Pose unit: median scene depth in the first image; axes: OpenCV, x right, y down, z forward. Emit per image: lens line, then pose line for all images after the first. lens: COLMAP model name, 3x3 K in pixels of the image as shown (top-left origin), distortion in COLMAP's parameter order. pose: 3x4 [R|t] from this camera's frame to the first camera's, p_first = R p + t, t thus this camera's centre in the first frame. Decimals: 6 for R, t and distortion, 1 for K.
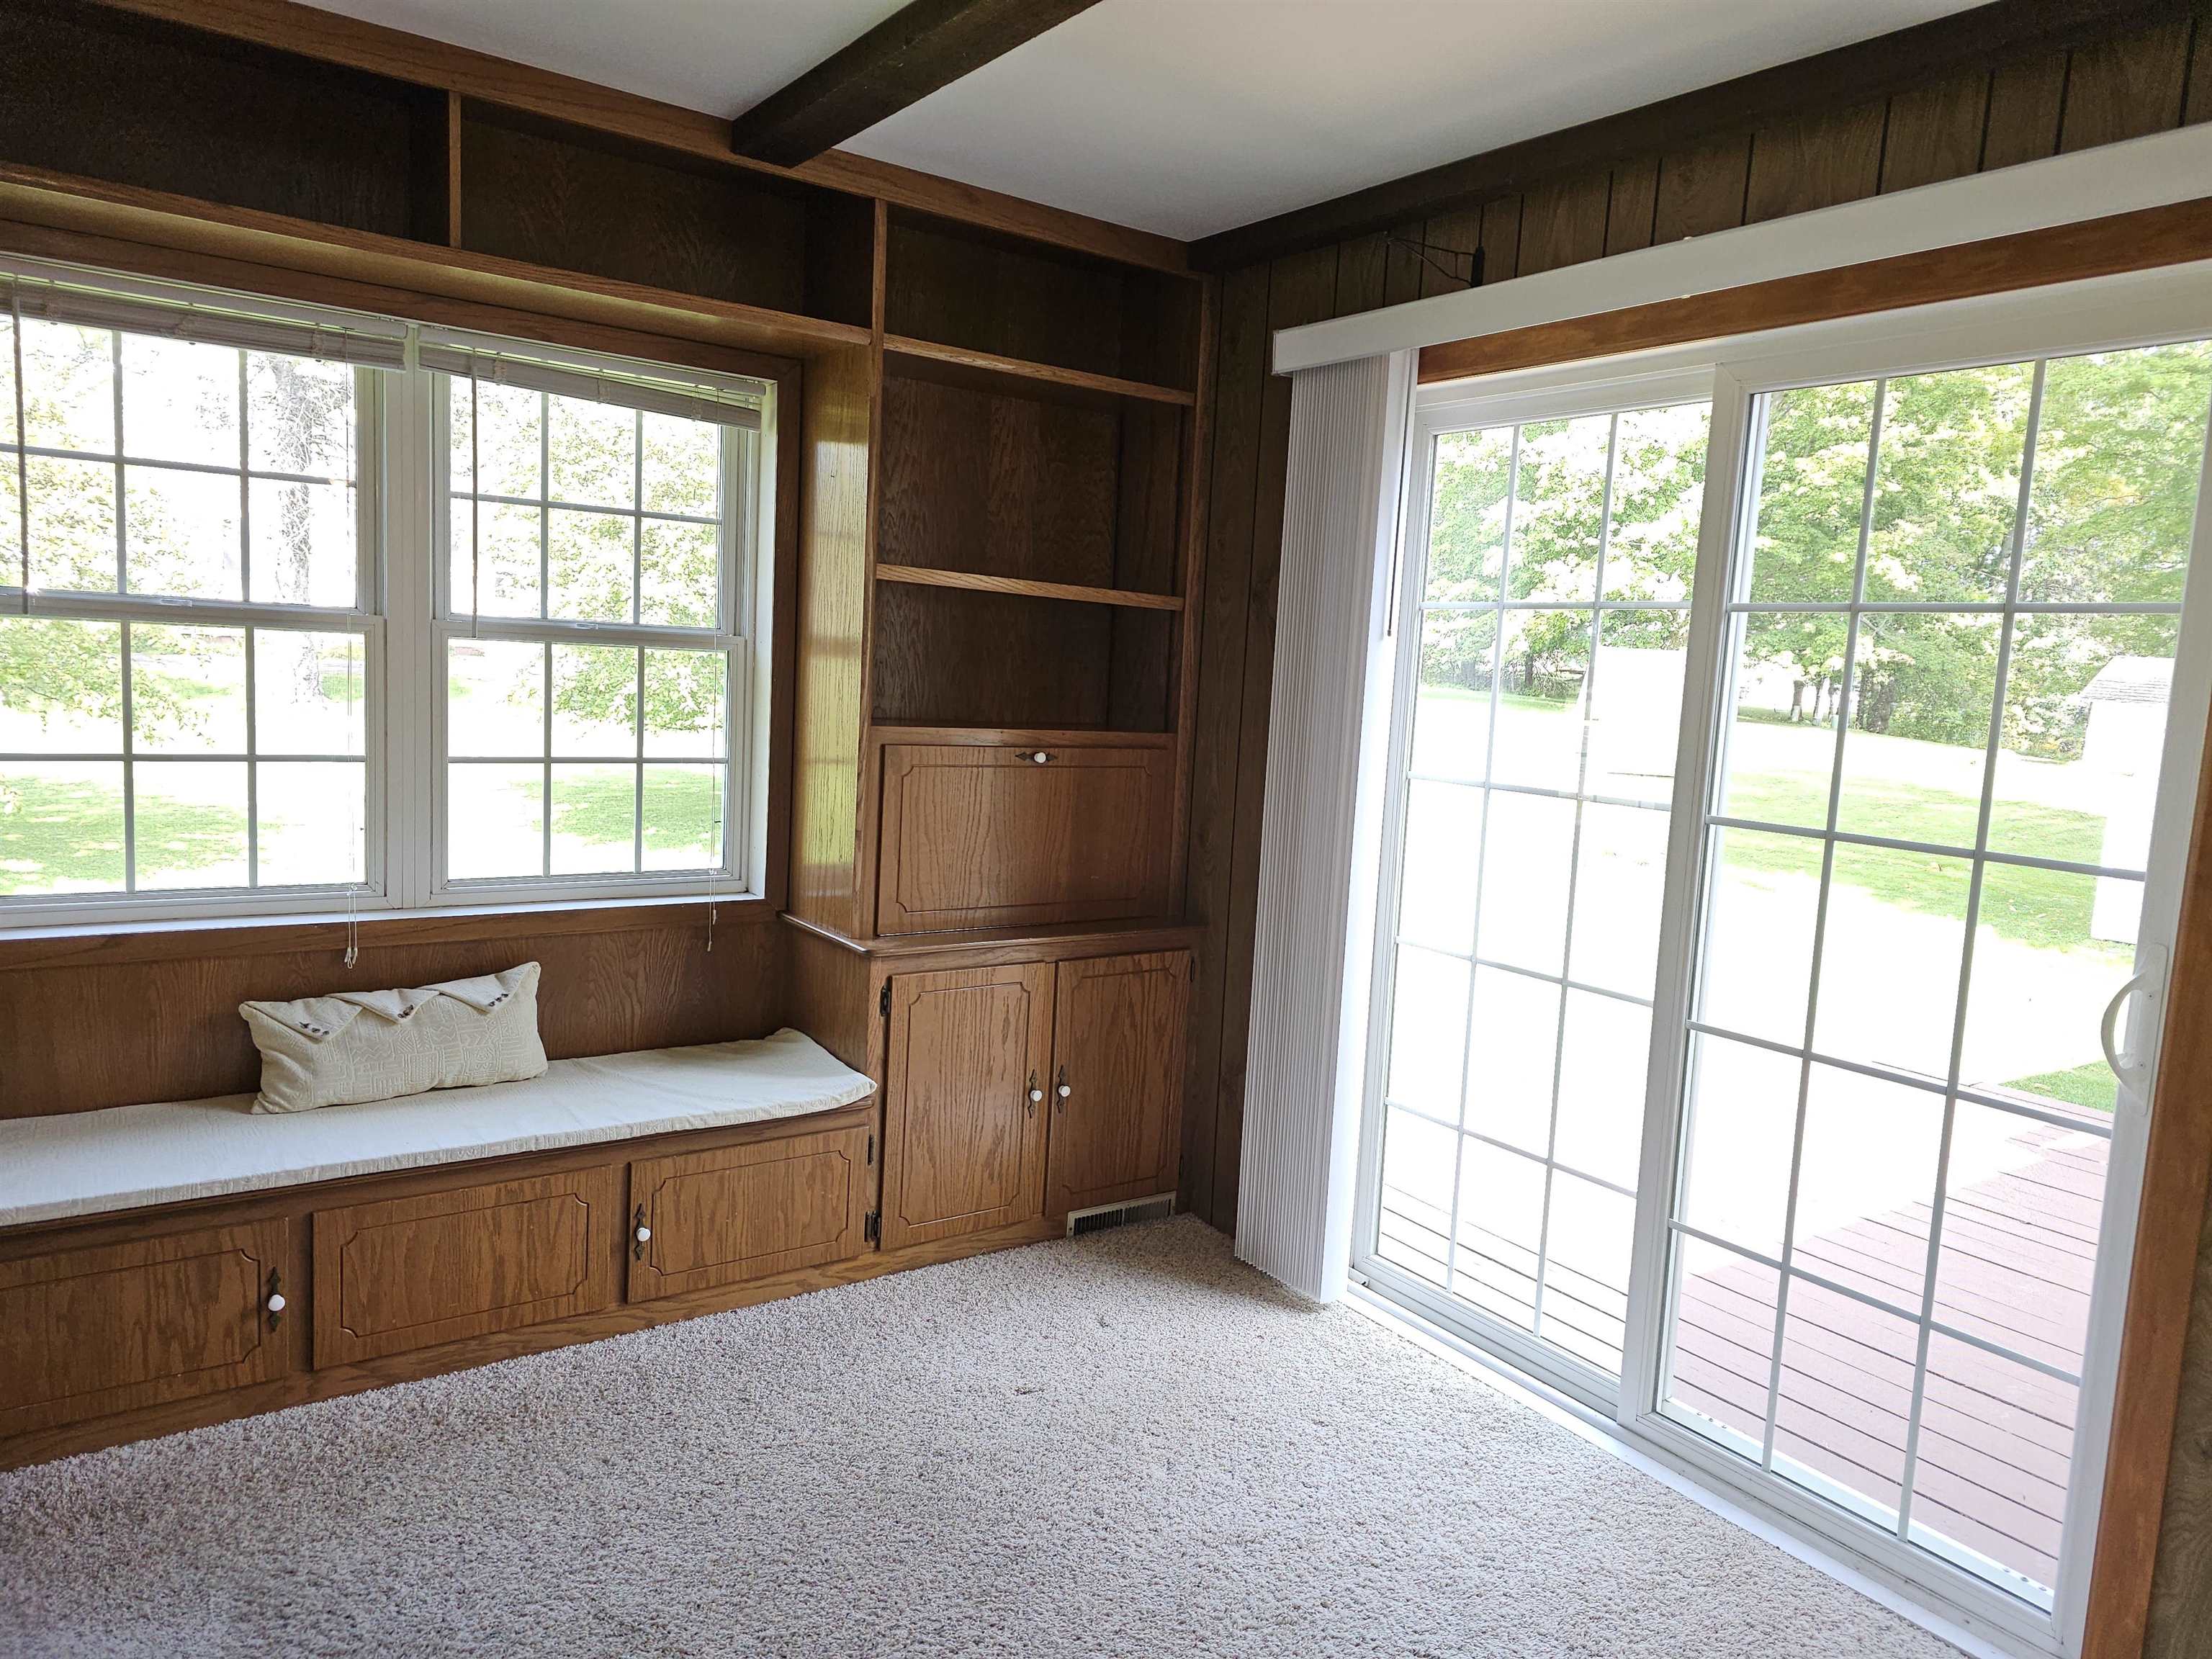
lens RADIAL K [[1485.1, 0, 1107.9], [0, 1485.1, 819.8], [0, 0, 1]] dist [0.050764, -0.040891]
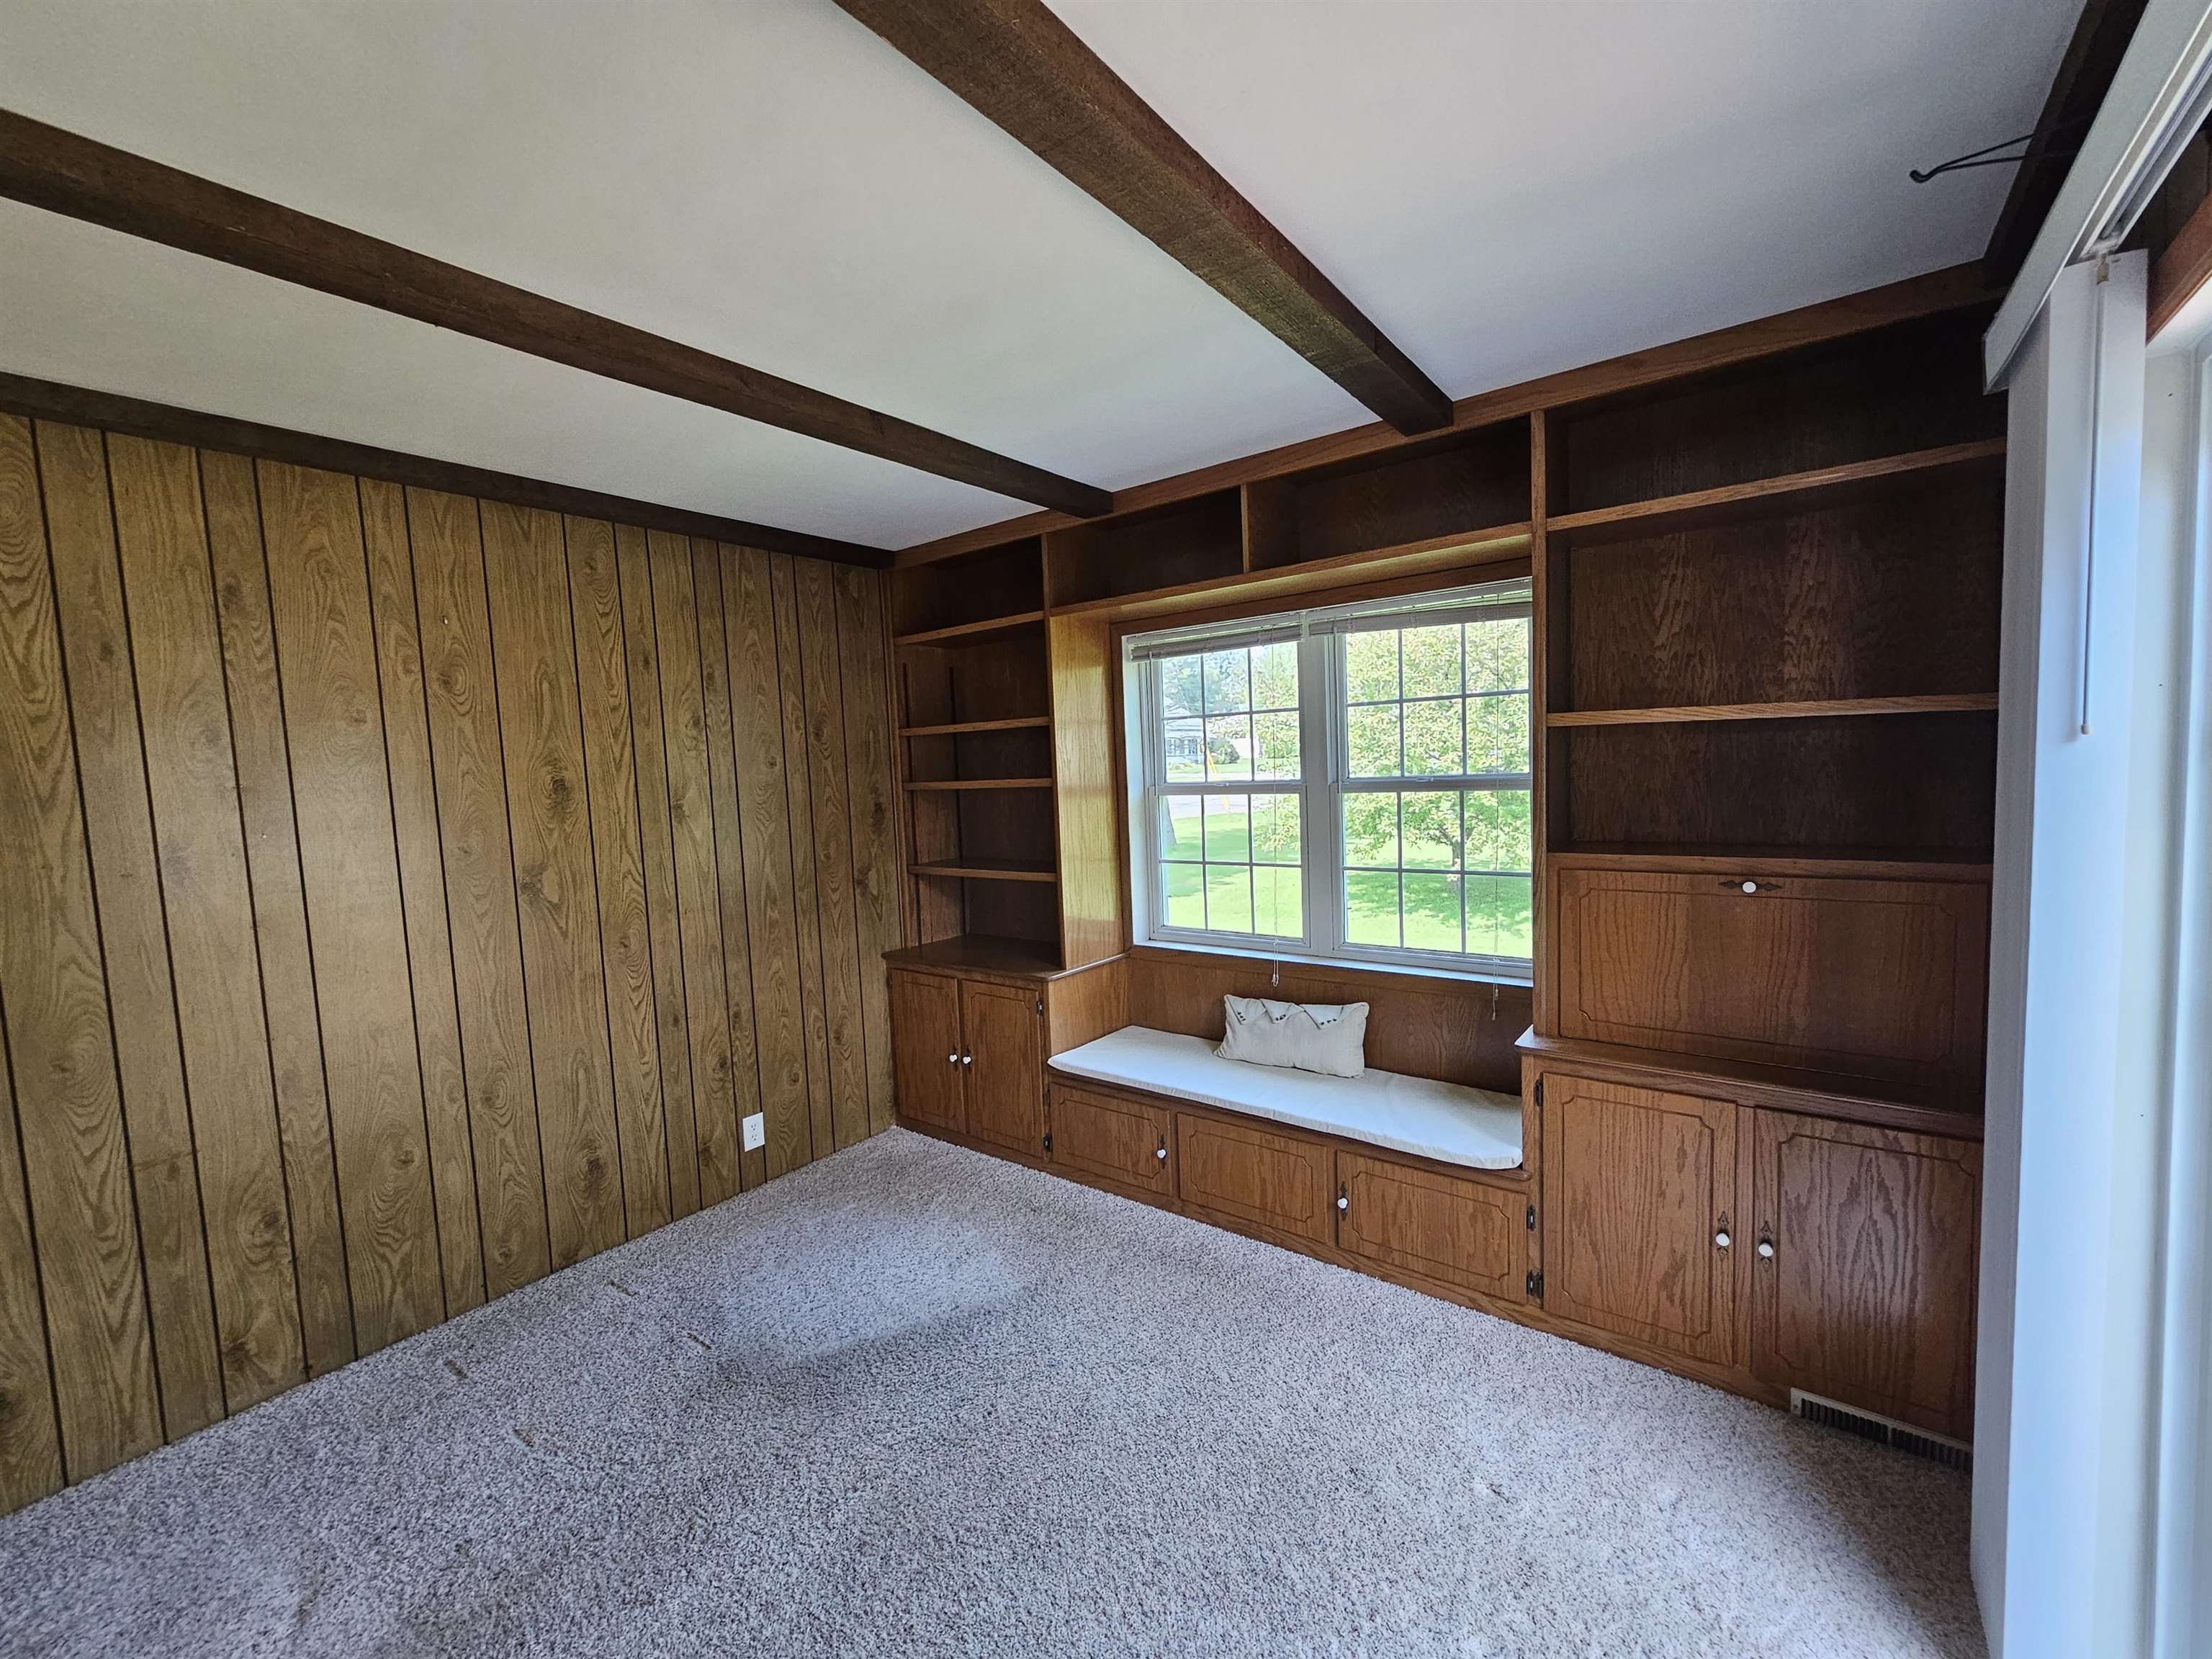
lens RADIAL K [[904.0, 0, 1108.1], [0, 904.0, 831.8], [0, 0, 1]] dist [-0.004387, -0.000629]
pose [[0.288782, 0.002512, -0.957392, 0.417492], [-0.045040, 0.998925, -0.010965, -0.056368], [0.956335, 0.046287, 0.288584, 0.468016]]
